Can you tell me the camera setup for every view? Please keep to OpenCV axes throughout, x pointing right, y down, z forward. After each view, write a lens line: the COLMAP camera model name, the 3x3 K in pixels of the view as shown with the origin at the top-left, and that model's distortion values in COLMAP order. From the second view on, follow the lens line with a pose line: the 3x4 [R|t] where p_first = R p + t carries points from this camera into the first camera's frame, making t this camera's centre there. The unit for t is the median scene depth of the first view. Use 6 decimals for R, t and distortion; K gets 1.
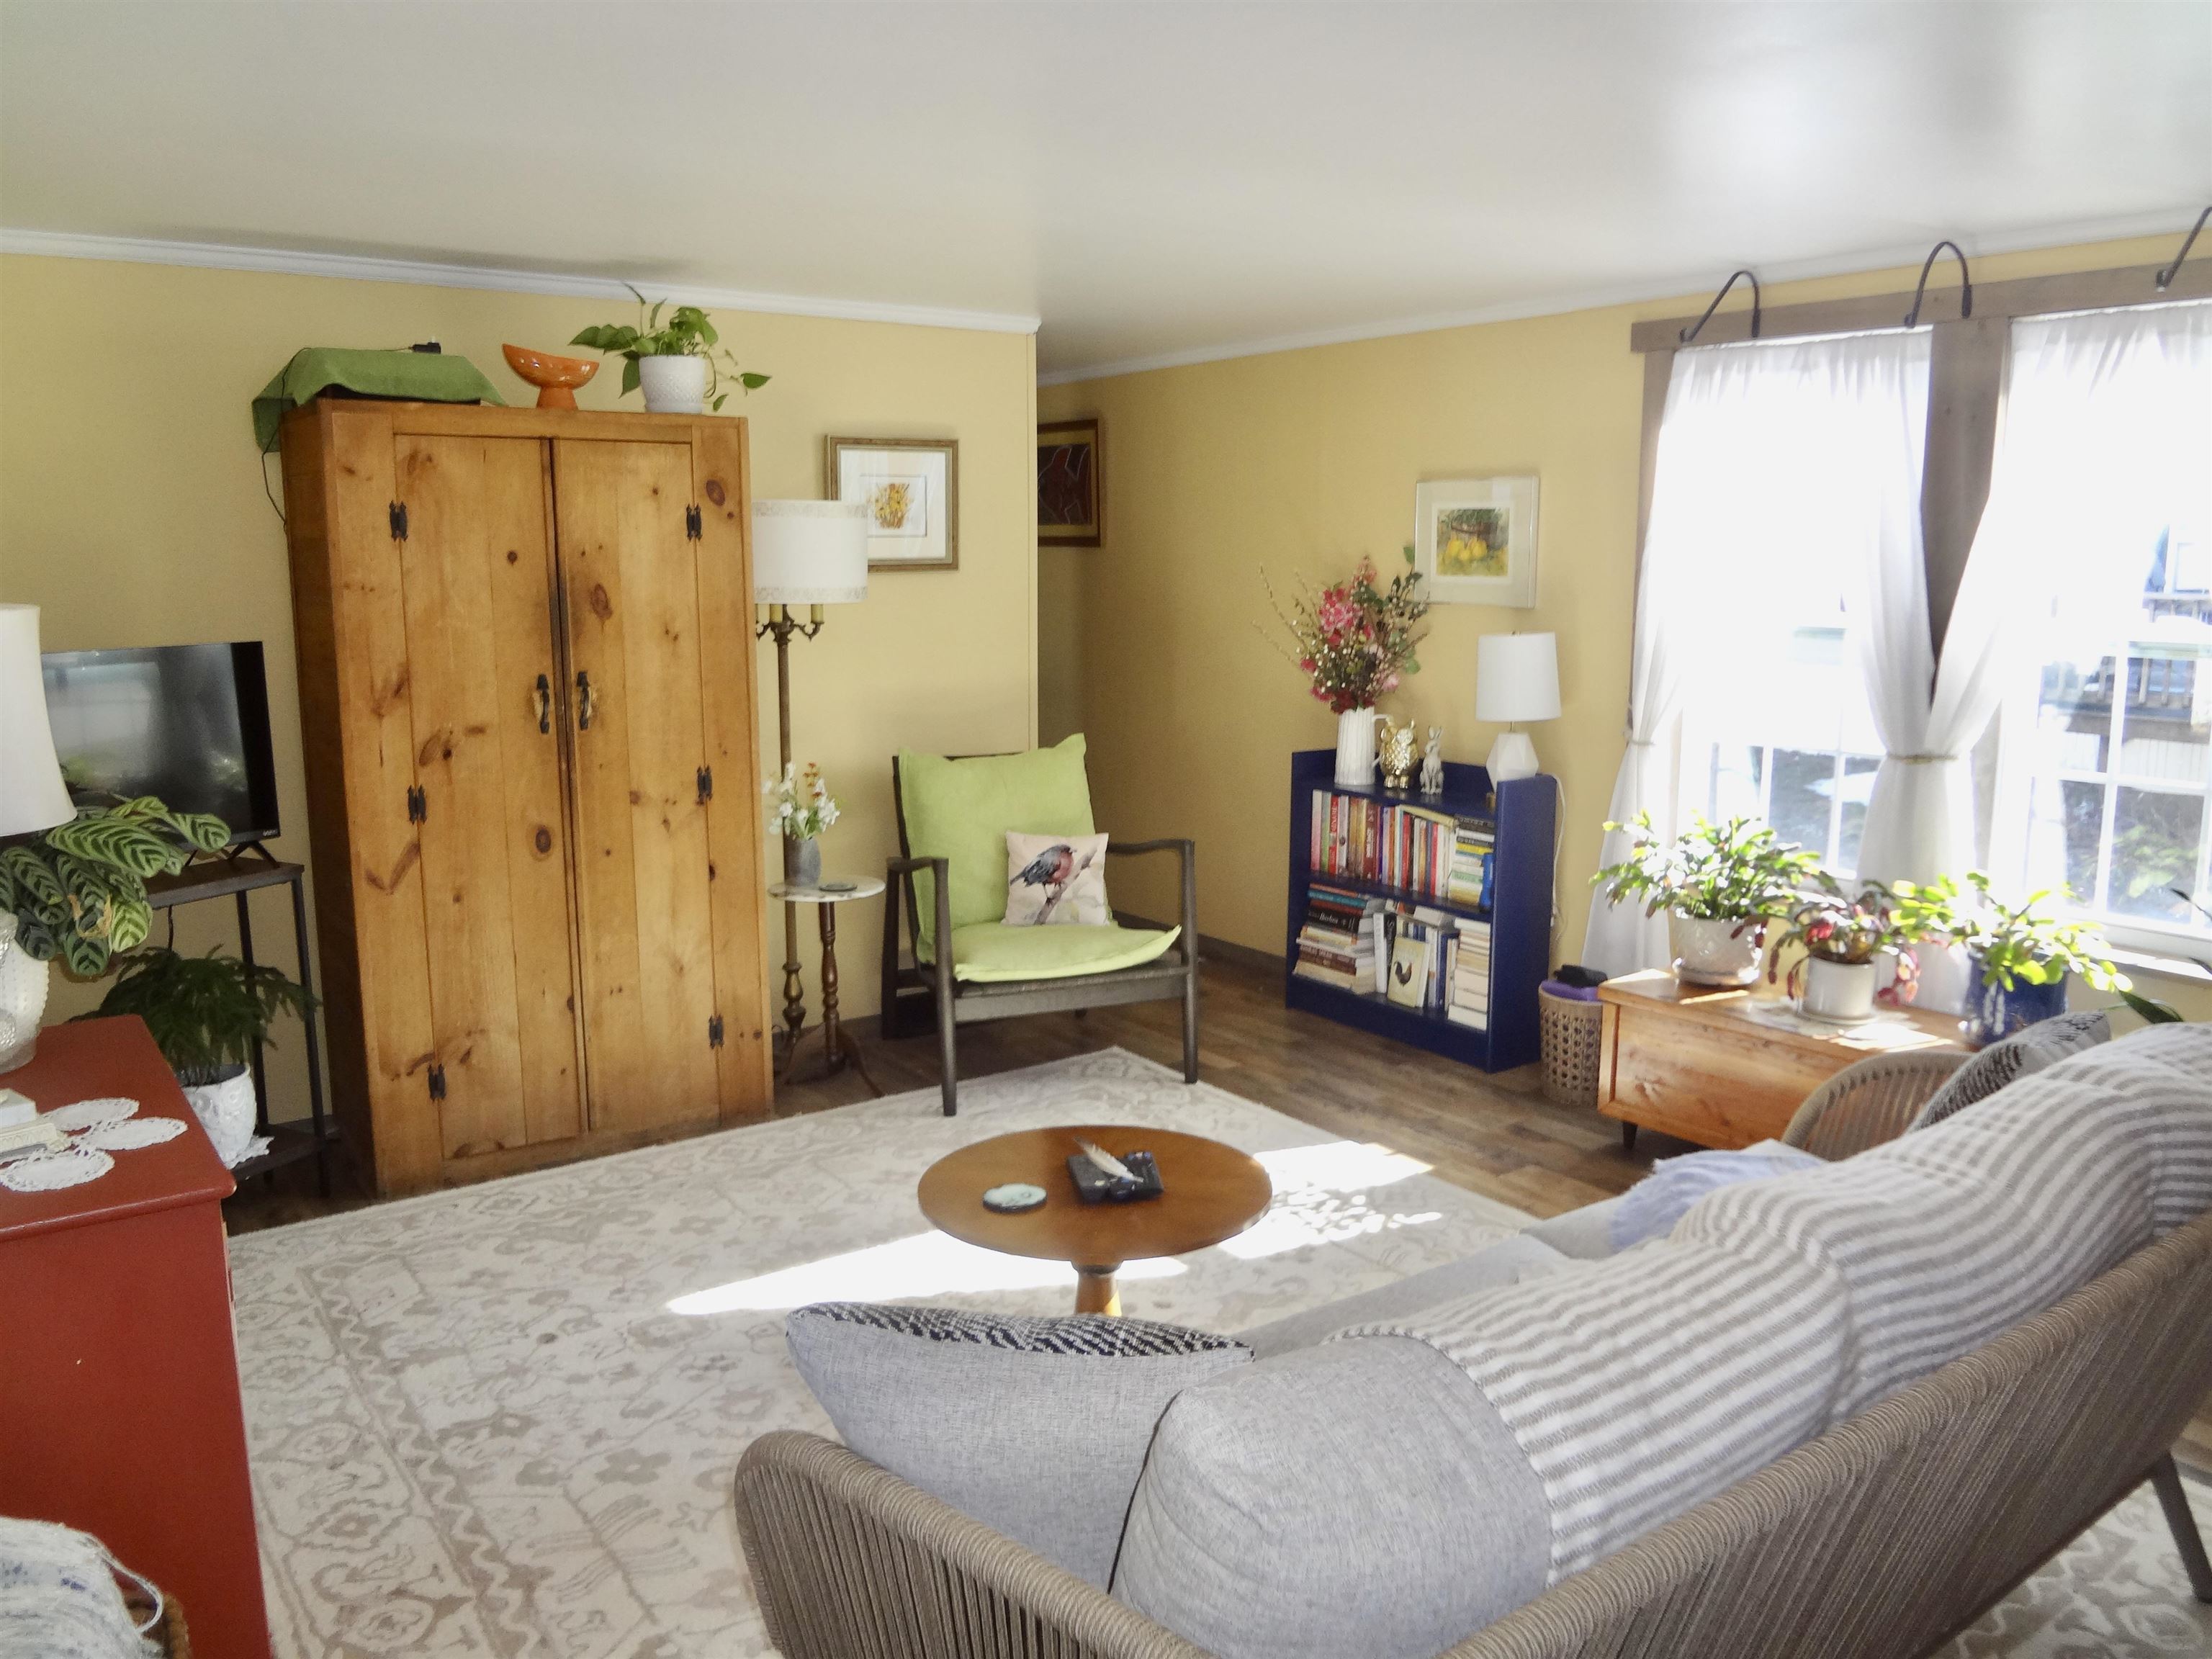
lens RADIAL K [[1642.5, 0, 1098.5], [0, 1642.5, 839.4], [0, 0, 1]] dist [-0.057686, 0.018139]
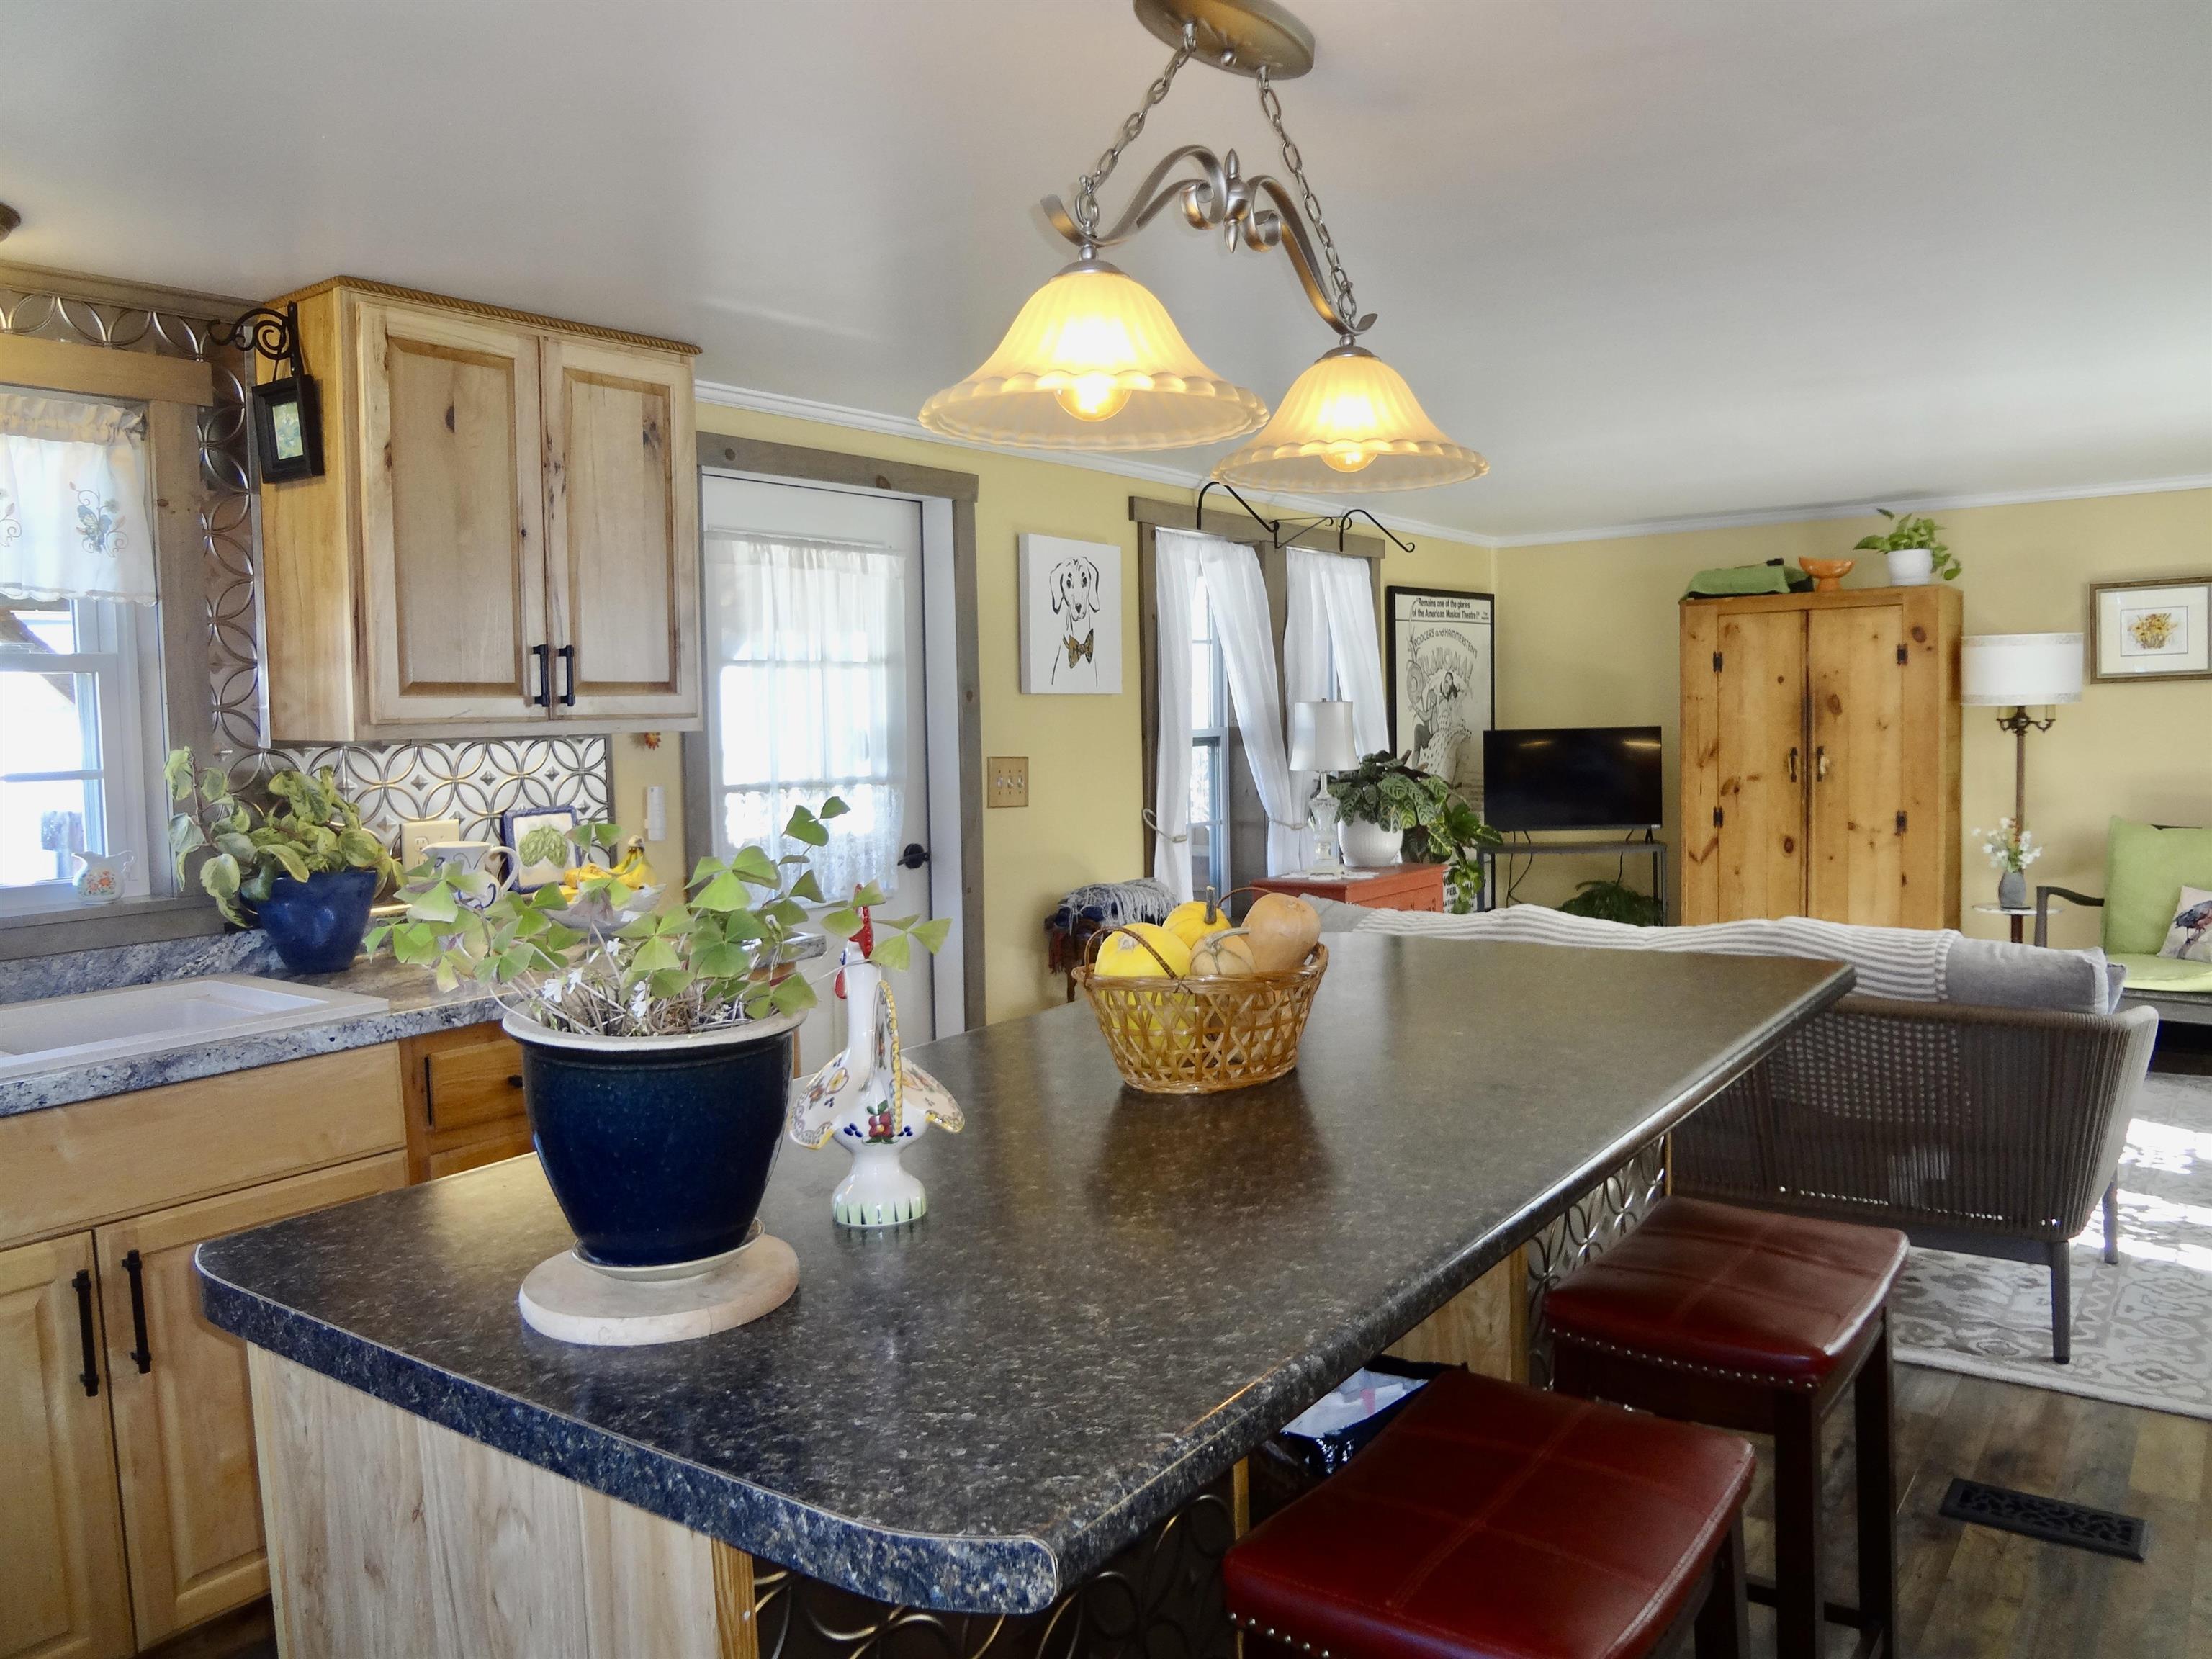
lens RADIAL K [[1642.5, 0, 1098.5], [0, 1642.5, 839.4], [0, 0, 1]] dist [-0.057686, 0.018139]
pose [[0.310340, 0.058667, -0.948814, 1.008227], [-0.135453, 0.990639, 0.016949, 0.061083], [0.940926, 0.123260, 0.315382, -0.199337]]
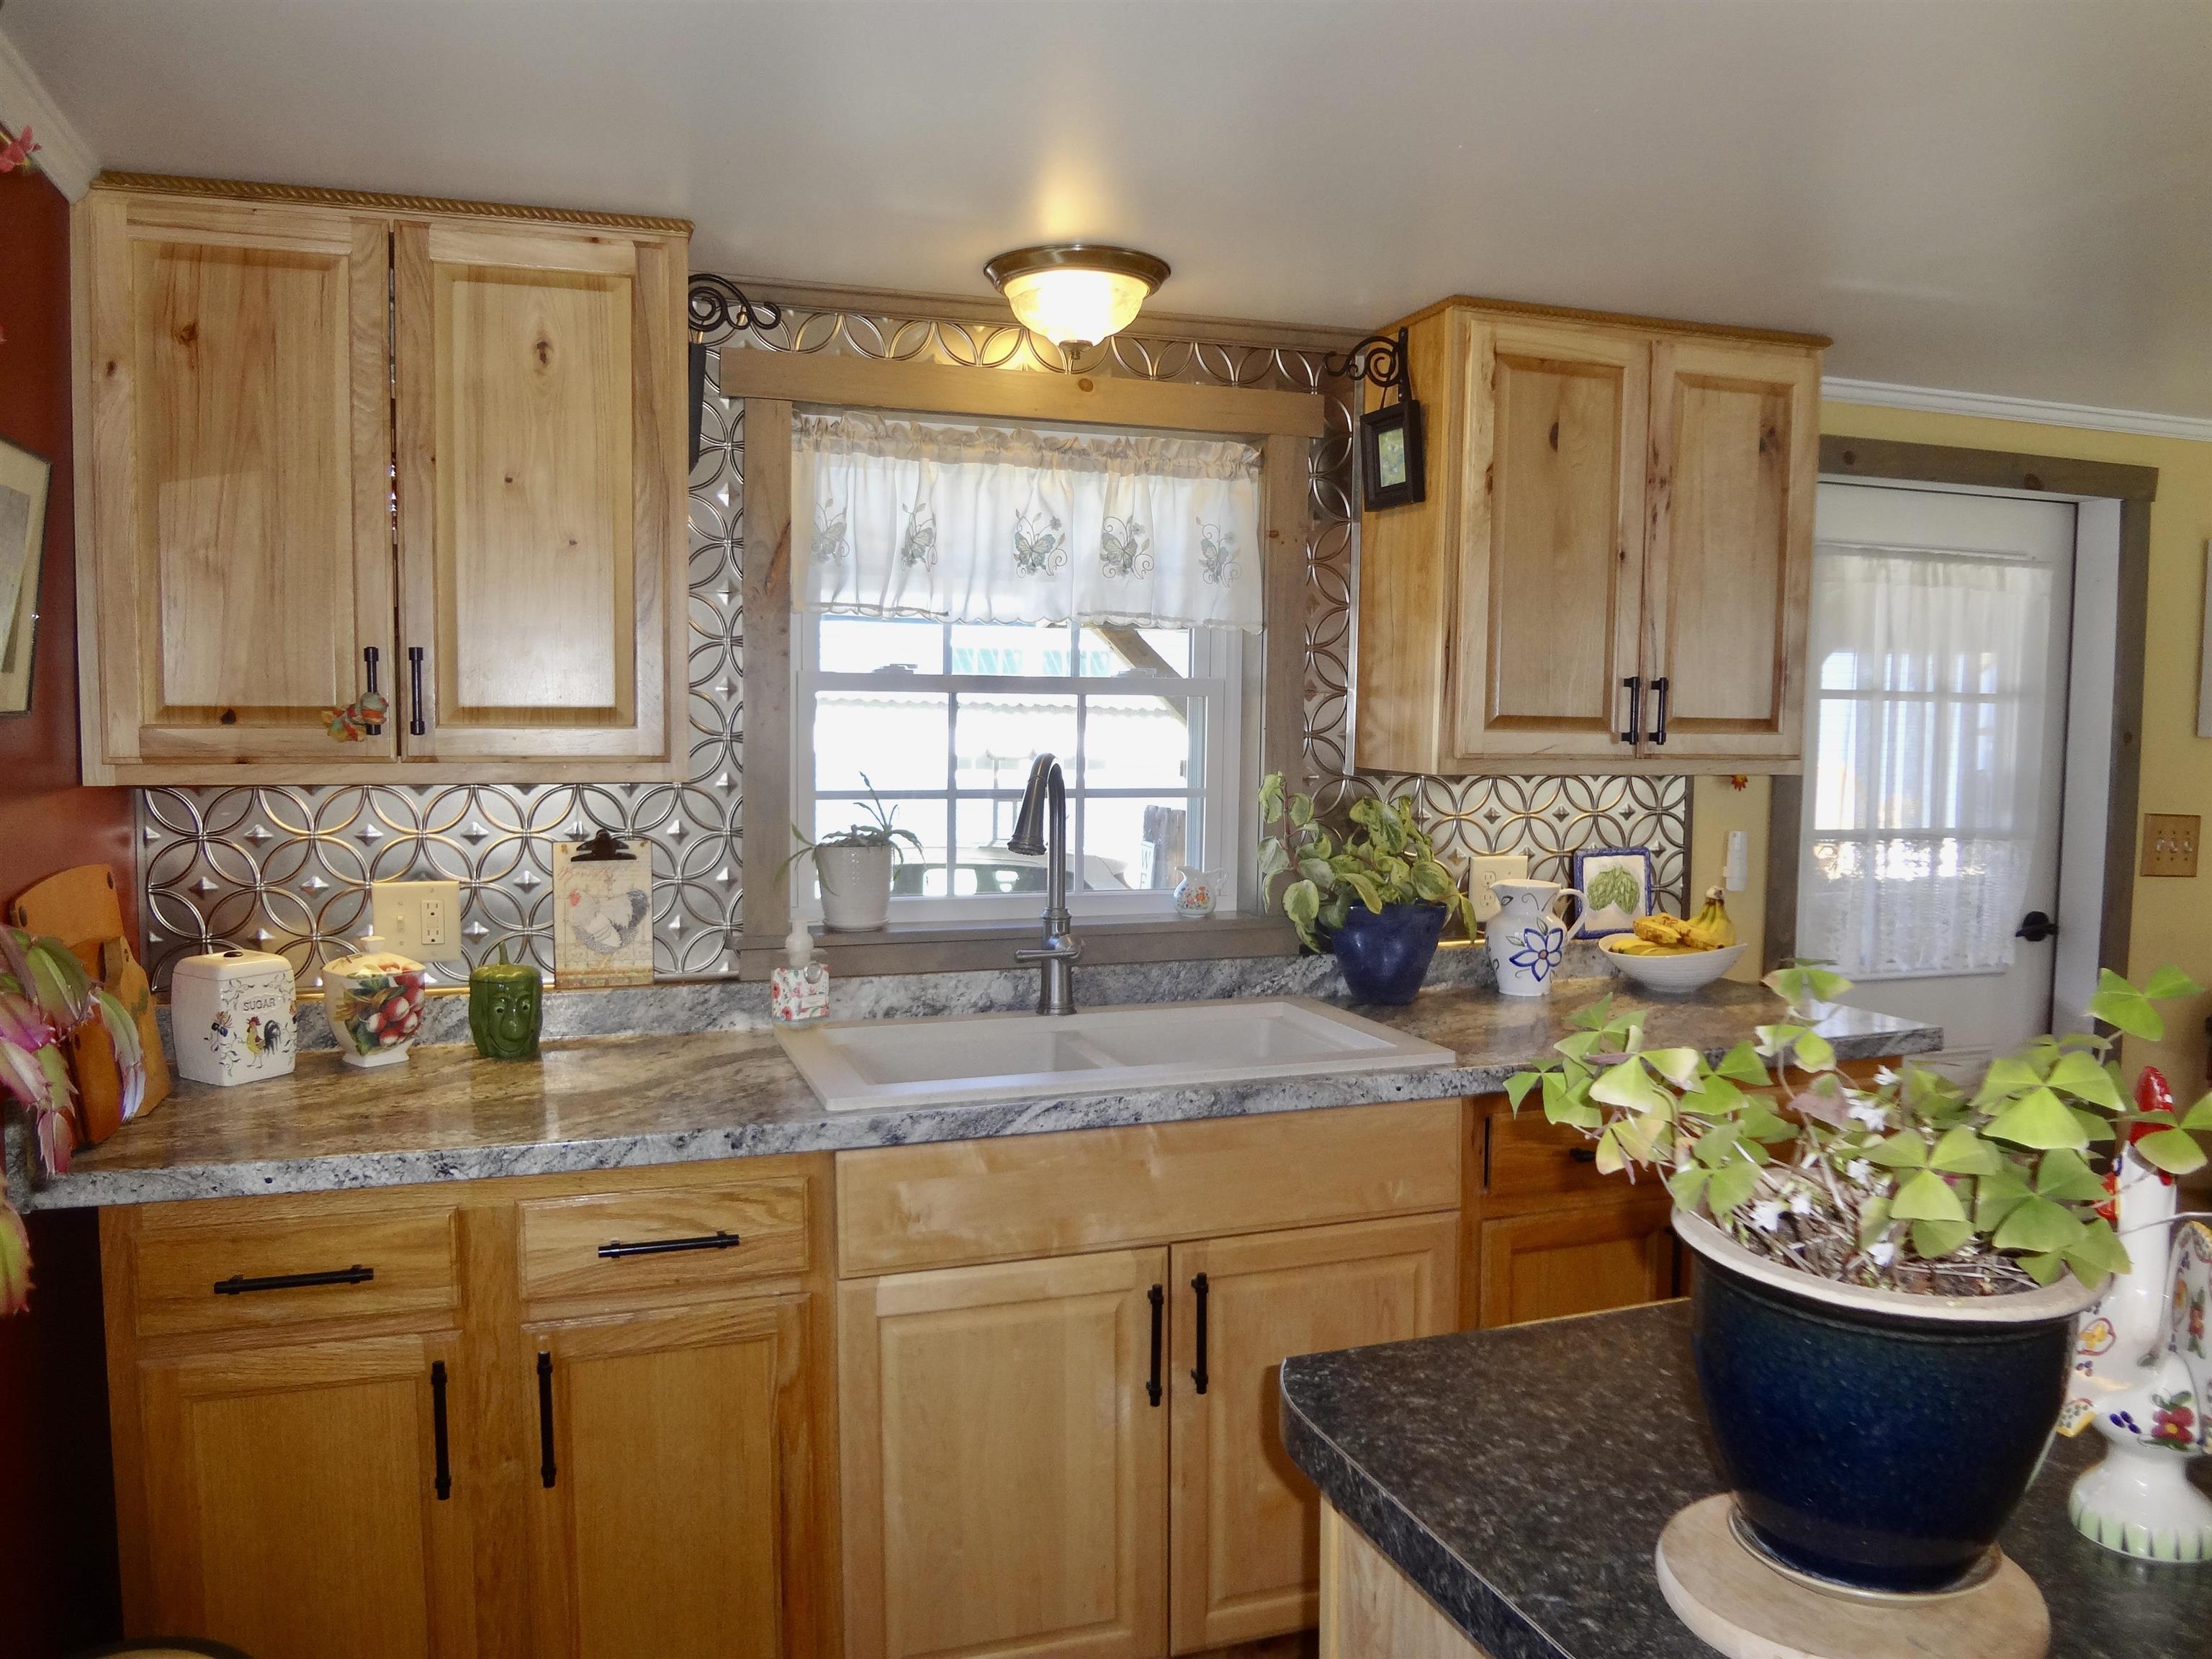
lens RADIAL K [[1642.5, 0, 1098.5], [0, 1642.5, 839.4], [0, 0, 1]] dist [-0.057686, 0.018139]
pose [[-0.288139, 0.056872, -0.955898, 0.937319], [-0.170736, 0.979188, 0.109723, 0.049483], [0.942245, 0.194822, -0.272433, -0.228096]]
